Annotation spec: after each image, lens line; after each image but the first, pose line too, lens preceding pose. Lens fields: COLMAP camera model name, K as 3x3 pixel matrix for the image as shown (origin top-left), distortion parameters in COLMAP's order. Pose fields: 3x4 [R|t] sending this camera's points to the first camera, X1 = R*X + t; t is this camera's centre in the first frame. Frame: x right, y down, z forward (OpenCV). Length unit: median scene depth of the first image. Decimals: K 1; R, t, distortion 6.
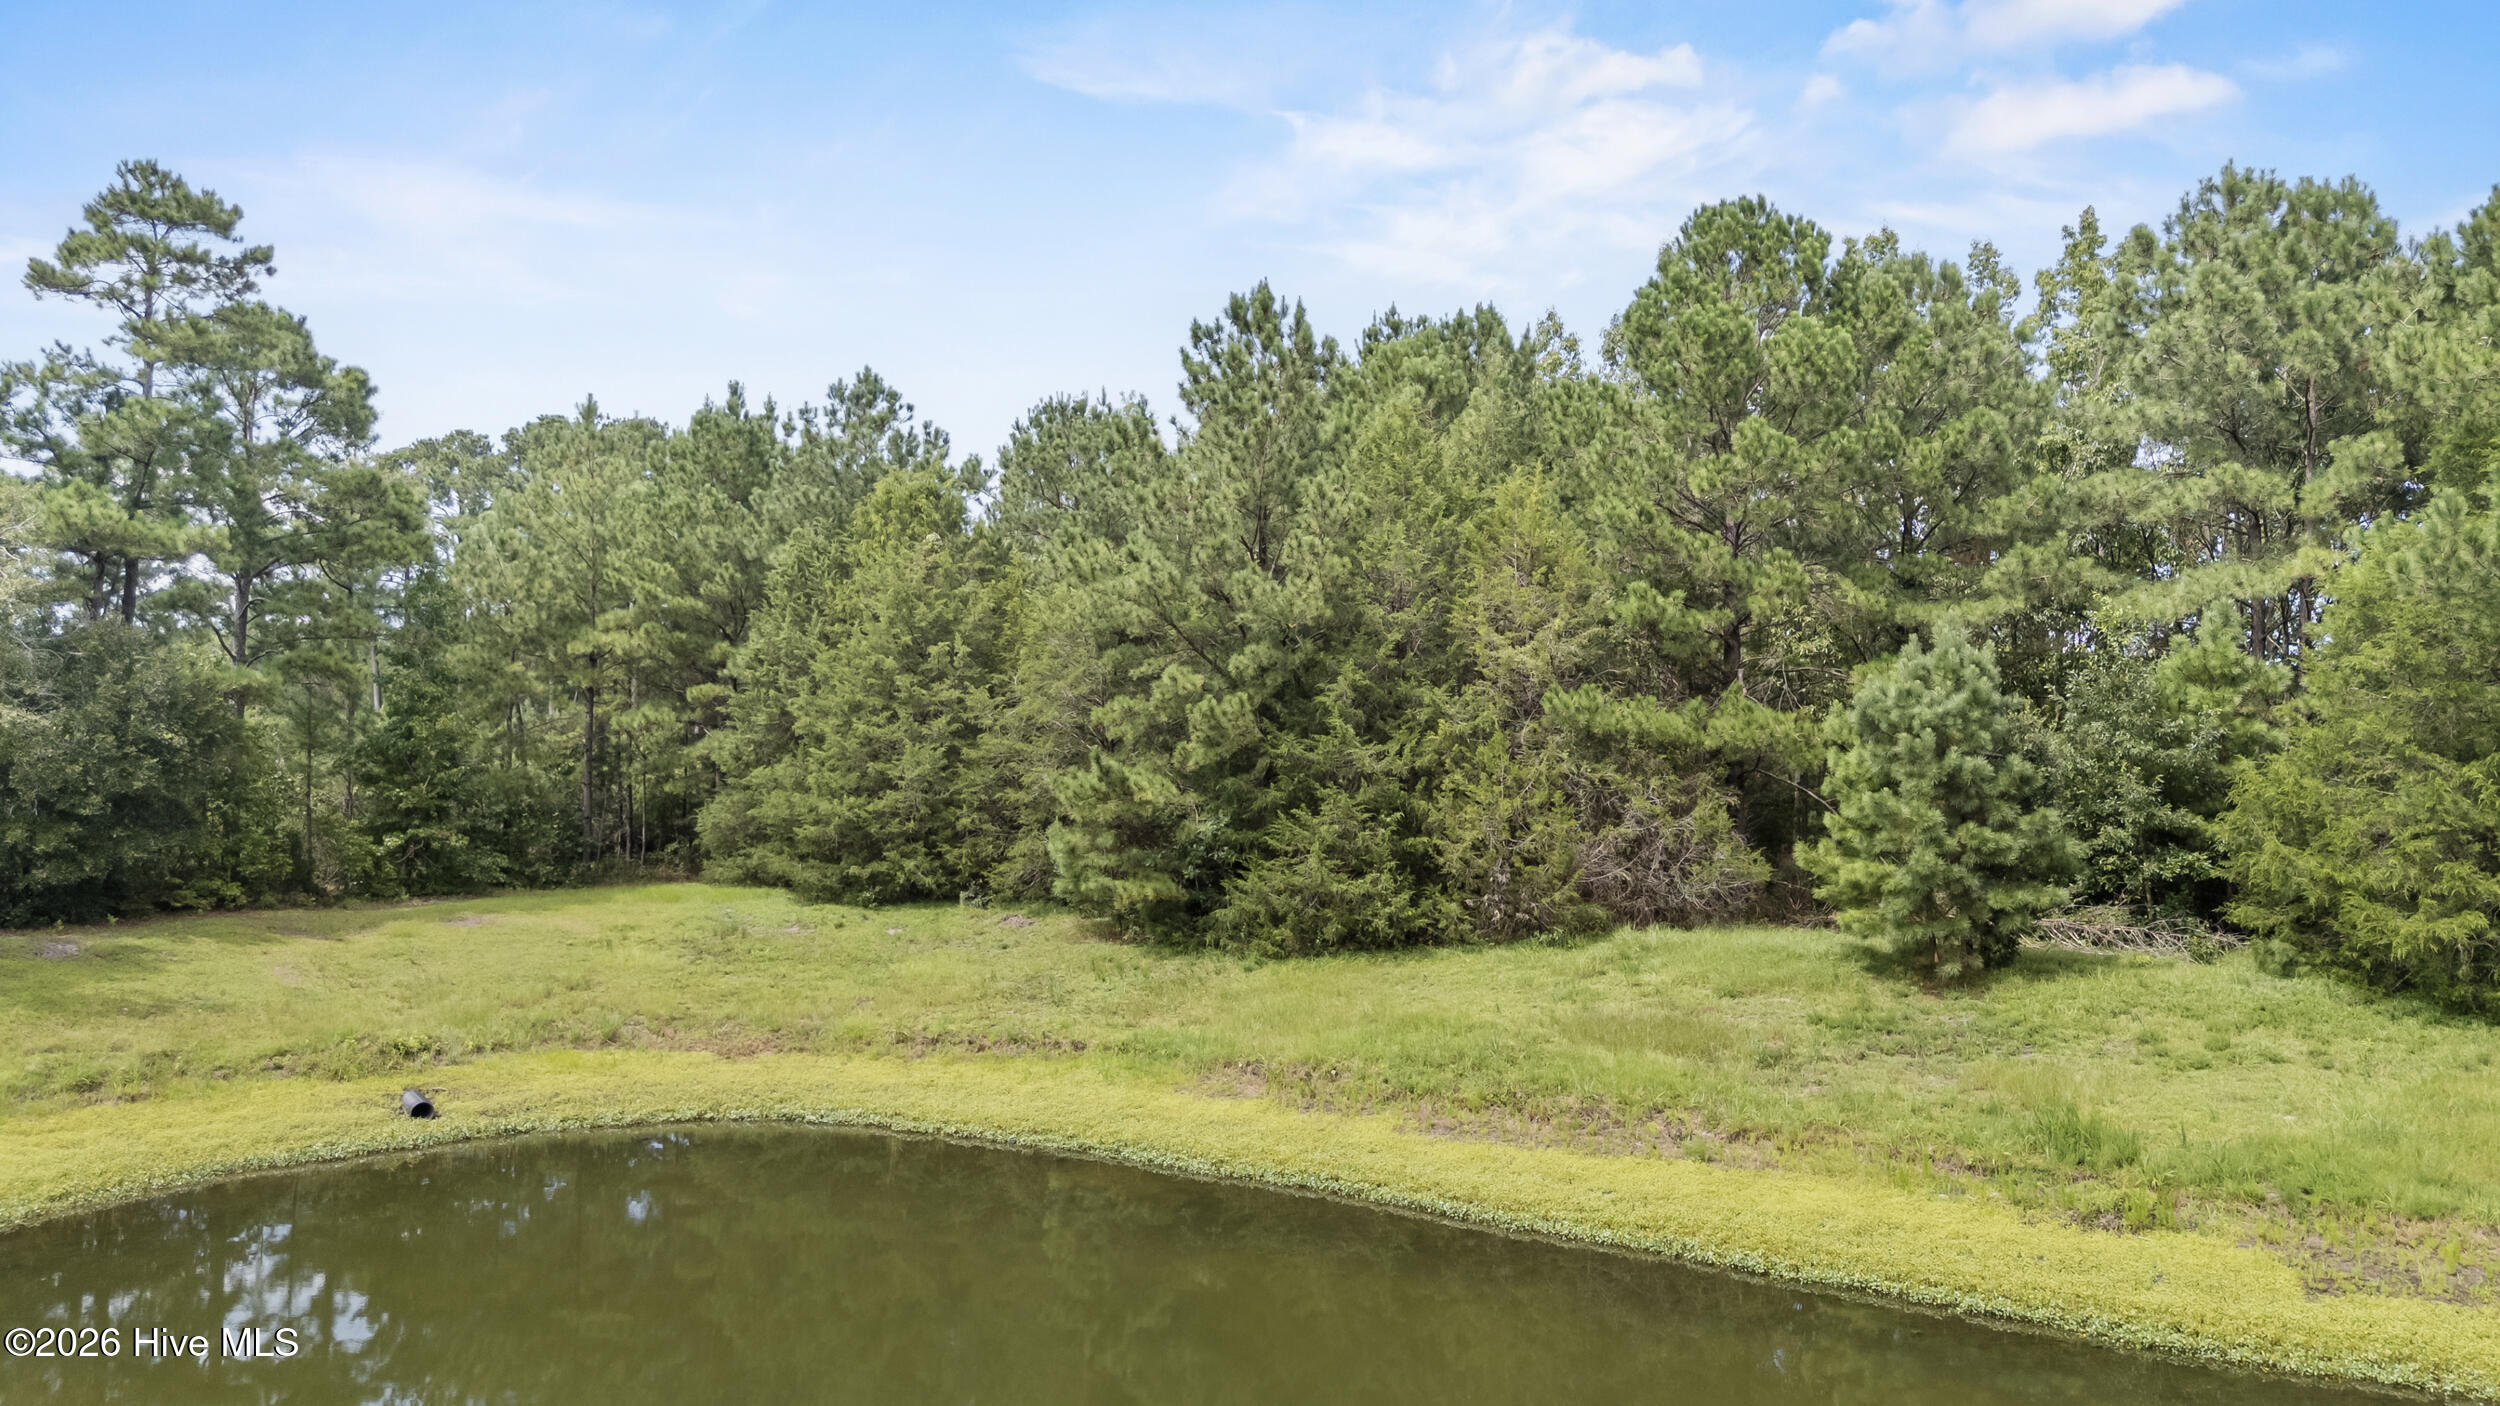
lens RADIAL K [[1877.8, 0, 1250.0], [0, 1877.8, 703.0], [0, 0, 1]] dist [0.032012, -0.006454]
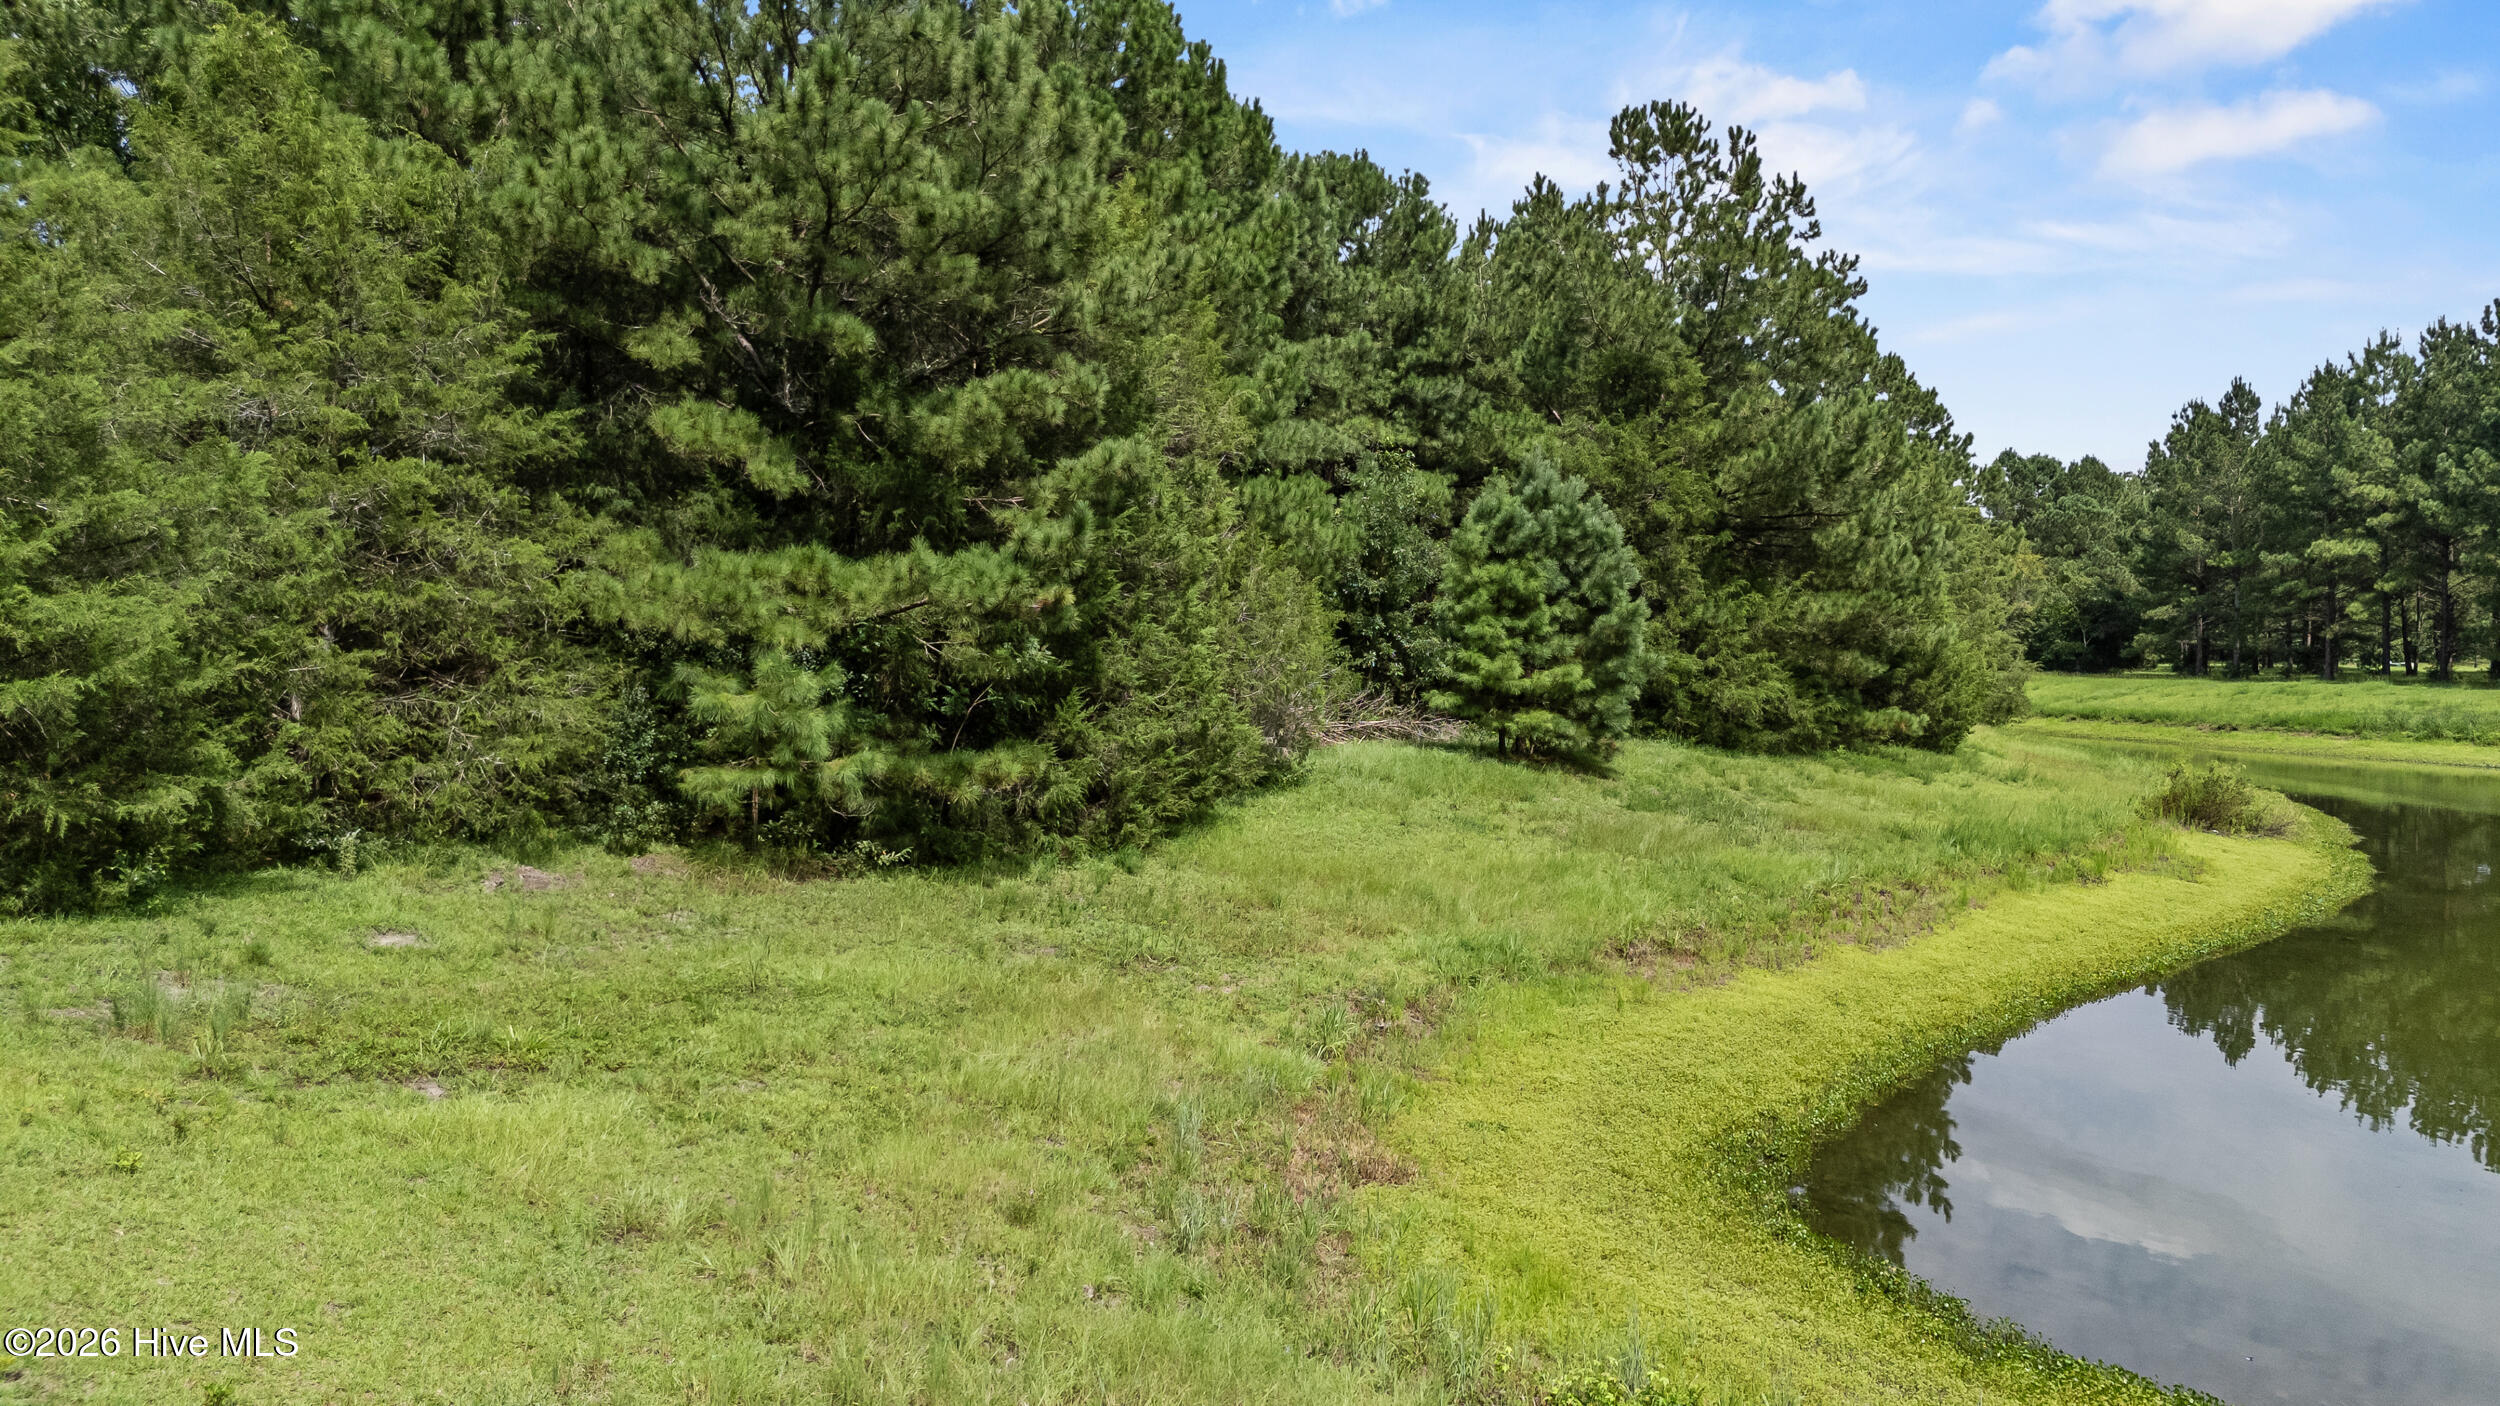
lens RADIAL K [[1877.8, 0, 1250.0], [0, 1877.8, 703.0], [0, 0, 1]] dist [0.032012, -0.006454]
pose [[0.086793, -0.030075, 0.995772, -0.612946], [-0.027384, 0.999094, 0.032563, 0.060698], [-0.995850, -0.030094, 0.085891, 0.875469]]
